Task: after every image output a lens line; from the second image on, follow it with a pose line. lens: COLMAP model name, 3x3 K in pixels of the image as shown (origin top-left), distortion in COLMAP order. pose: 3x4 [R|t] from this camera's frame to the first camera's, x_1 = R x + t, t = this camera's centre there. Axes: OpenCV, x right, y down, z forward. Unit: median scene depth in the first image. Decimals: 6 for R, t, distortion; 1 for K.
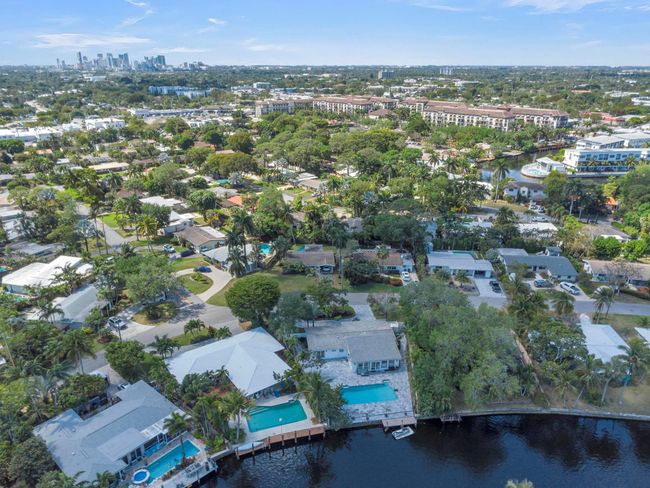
lens RADIAL K [[475.9, 0, 325.0], [0, 475.9, 244.0], [0, 0, 1]] dist [0.007685, 0.003575]
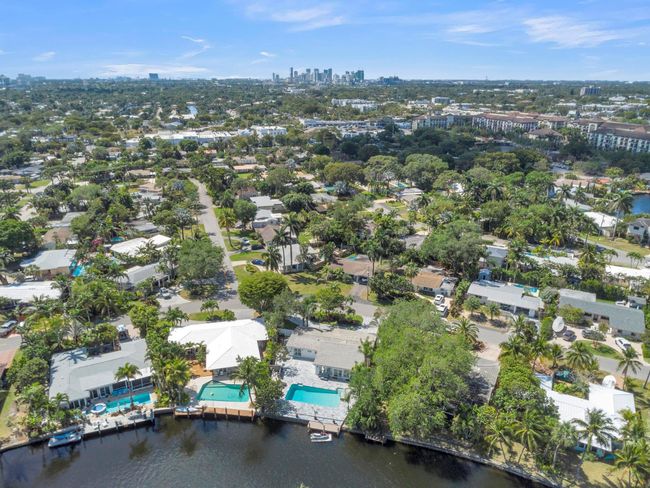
lens RADIAL K [[475.9, 0, 325.0], [0, 475.9, 244.0], [0, 0, 1]] dist [0.007685, 0.003575]
pose [[0.923848, 0.130771, -0.359727, 0.251472], [-0.140240, 0.990117, -0.000227, -0.009789], [0.356142, 0.050658, 0.933058, 0.010520]]
